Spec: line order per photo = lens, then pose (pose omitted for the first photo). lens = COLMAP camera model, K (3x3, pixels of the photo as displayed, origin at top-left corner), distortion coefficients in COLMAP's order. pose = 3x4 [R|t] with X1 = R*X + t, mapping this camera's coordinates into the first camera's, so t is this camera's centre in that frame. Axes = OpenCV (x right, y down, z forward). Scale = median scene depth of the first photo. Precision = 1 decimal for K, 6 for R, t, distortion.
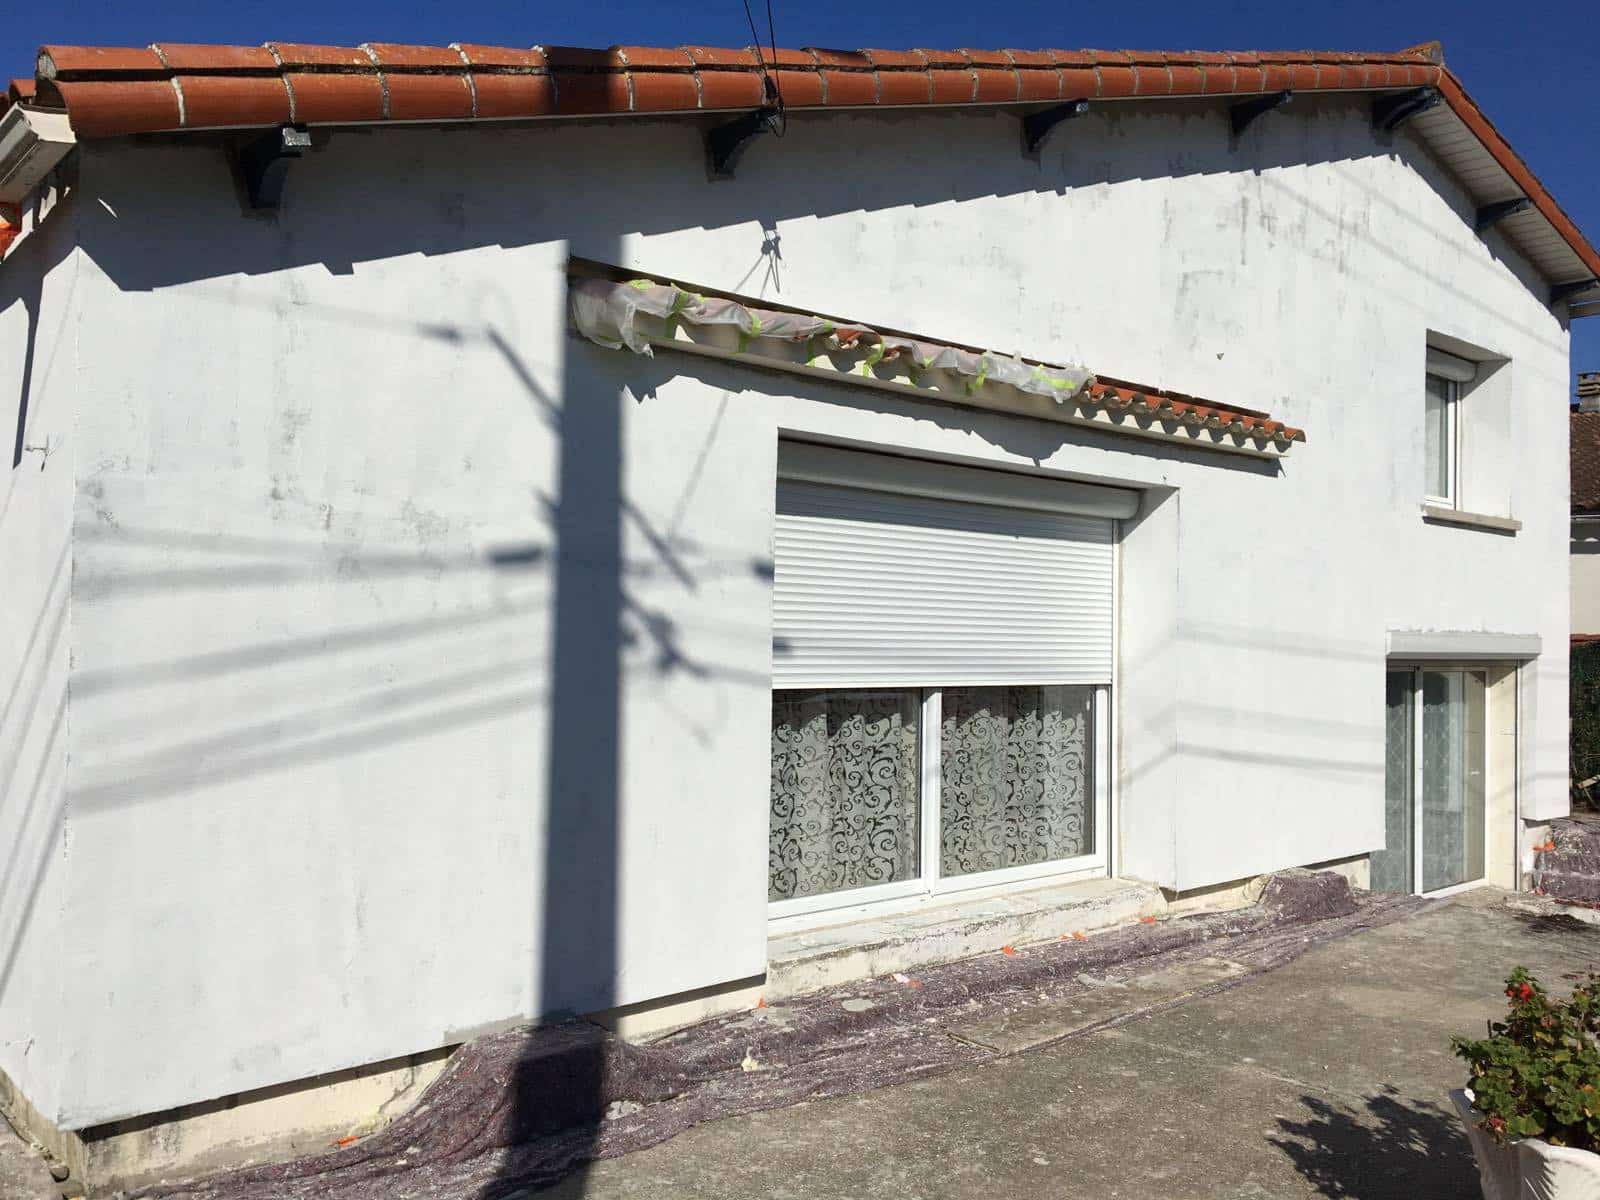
lens RADIAL K [[1331.7, 0, 815.1], [0, 1331.7, 598.7], [0, 0, 1]] dist [0.074393, -0.113305]
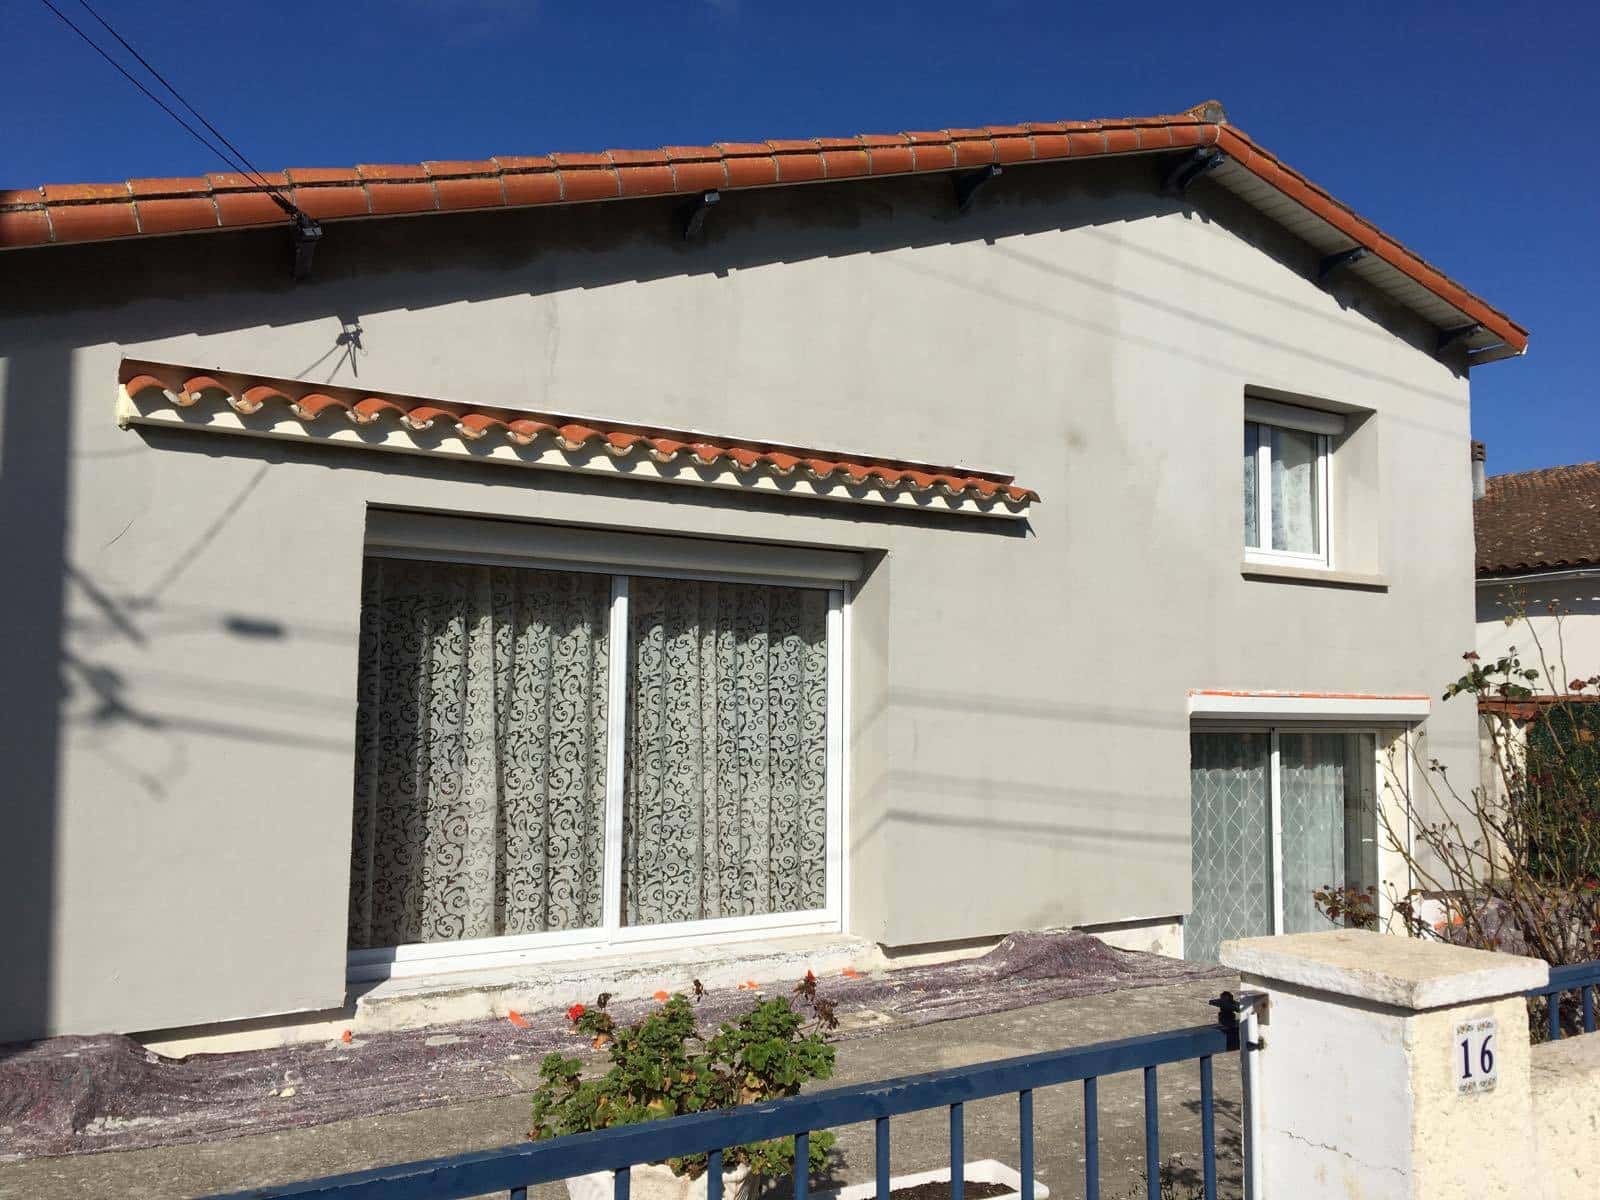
lens RADIAL K [[1369.1, 0, 849.2], [0, 1369.1, 596.0], [0, 0, 1]] dist [0.115421, -0.227028]
pose [[0.989949, -0.016619, -0.140446, 0.428534], [0.008695, 0.998345, -0.056844, 0.014270], [0.141158, 0.055051, 0.988455, -0.051095]]
